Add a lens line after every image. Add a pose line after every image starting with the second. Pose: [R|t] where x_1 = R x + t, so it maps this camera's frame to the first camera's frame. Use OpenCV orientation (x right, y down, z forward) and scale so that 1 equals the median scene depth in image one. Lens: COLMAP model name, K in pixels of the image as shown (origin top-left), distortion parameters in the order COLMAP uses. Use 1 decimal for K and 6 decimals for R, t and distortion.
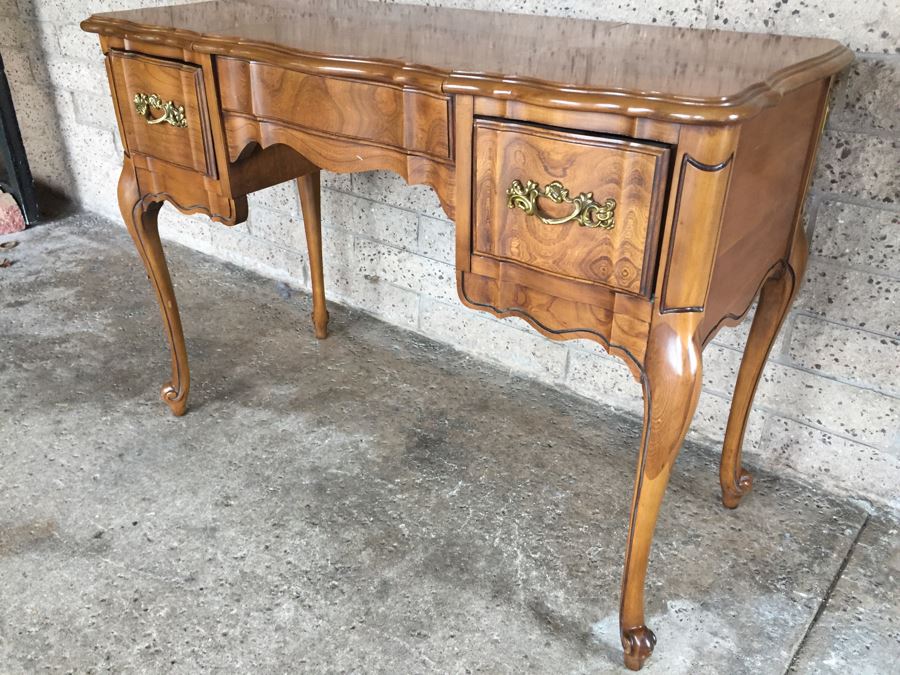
lens RADIAL K [[768.6, 0, 447.6], [0, 768.6, 335.4], [0, 0, 1]] dist [0.093012, -0.134259]
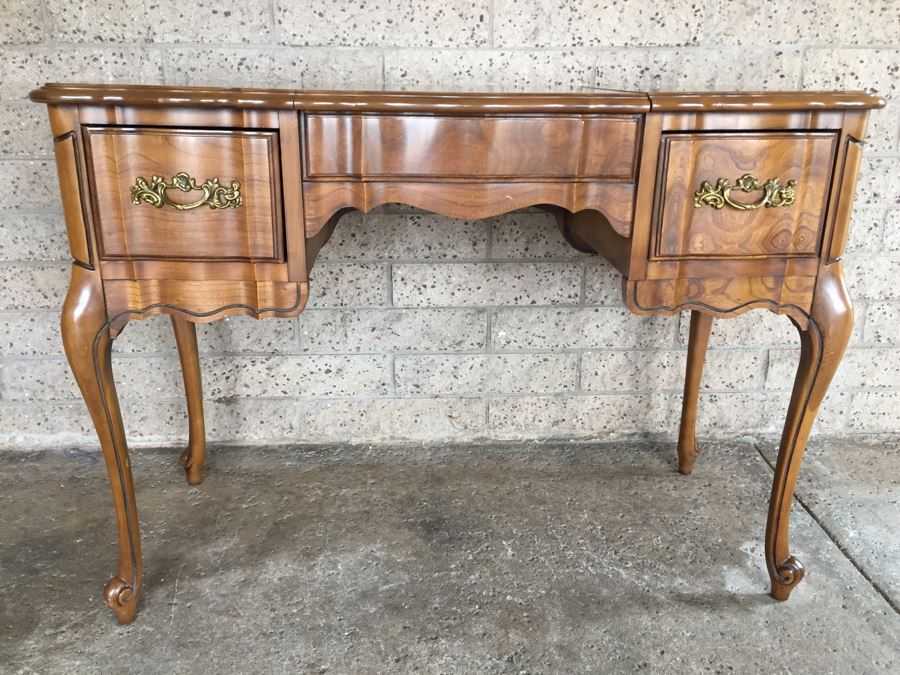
lens RADIAL K [[768.6, 0, 444.9], [0, 768.6, 335.3], [0, 0, 1]] dist [0.093012, -0.134259]
pose [[0.760769, -0.201154, 0.617064, -0.710303], [0.305328, 0.949903, -0.066780, -0.017025], [-0.572718, 0.239211, 0.784074, 0.266611]]
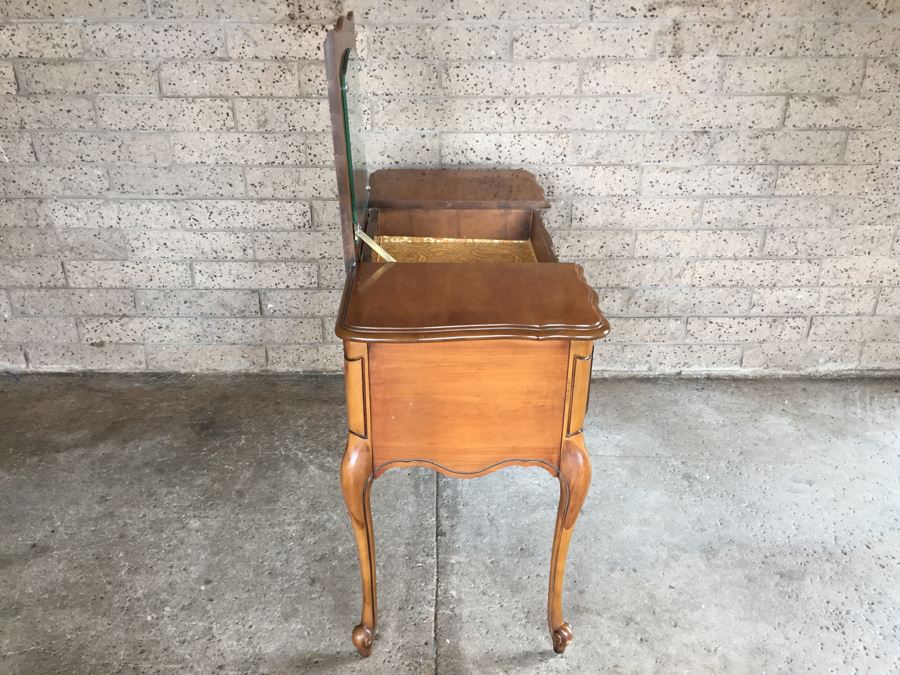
lens RADIAL K [[768.6, 0, 446.2], [0, 768.6, 335.1], [0, 0, 1]] dist [0.093012, -0.134259]
pose [[0.788353, -0.271523, 0.552064, -0.601620], [0.290810, 0.955226, 0.054532, 0.023535], [-0.542152, 0.117555, 0.832017, -0.778577]]
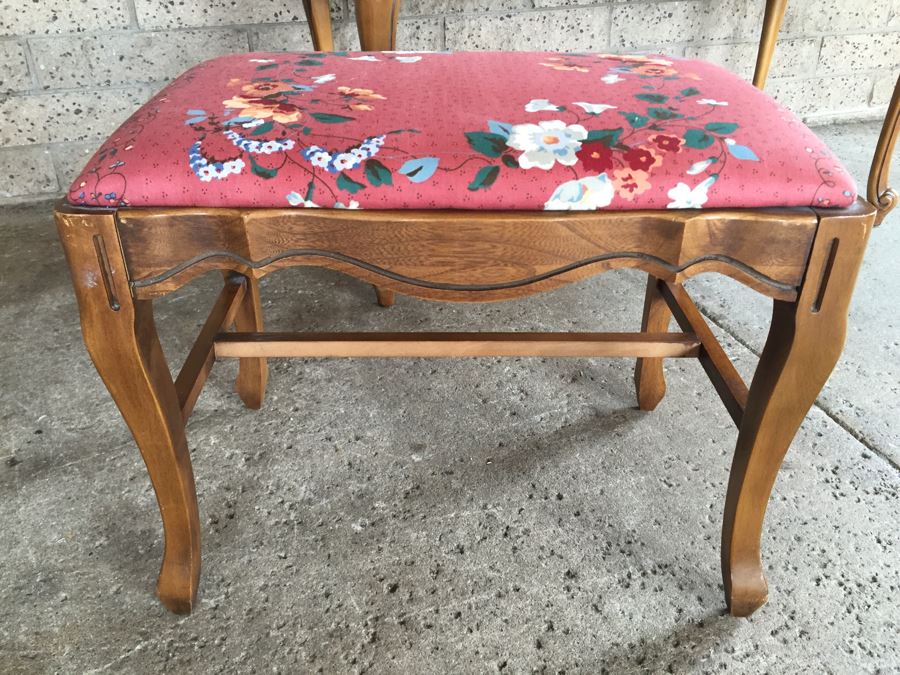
lens RADIAL K [[775.8, 0, 447.7], [0, 775.8, 332.7], [0, 0, 1]] dist [0.089583, -0.131681]
pose [[0.557812, -0.426603, 0.711938, -0.763230], [0.394470, 0.890983, 0.224817, 0.163061], [-0.730233, 0.155433, 0.665283, 0.245886]]
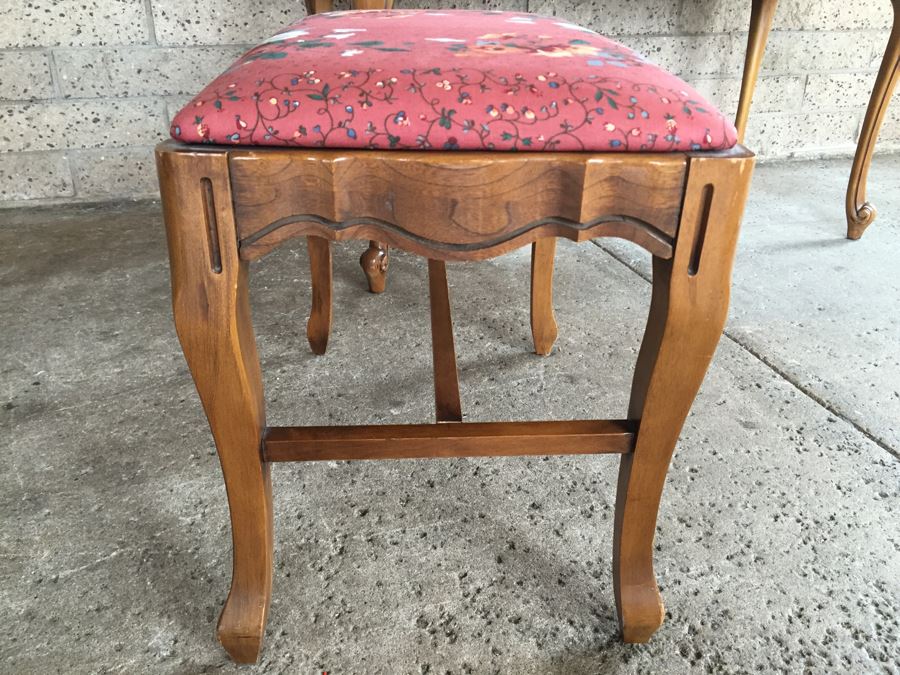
lens RADIAL K [[775.8, 0, 447.7], [0, 775.8, 331.6], [0, 0, 1]] dist [0.089583, -0.131681]
pose [[0.576122, -0.350461, 0.738418, -0.817514], [0.379618, 0.914794, 0.137990, 0.273392], [-0.723860, 0.200818, 0.660075, 0.215396]]
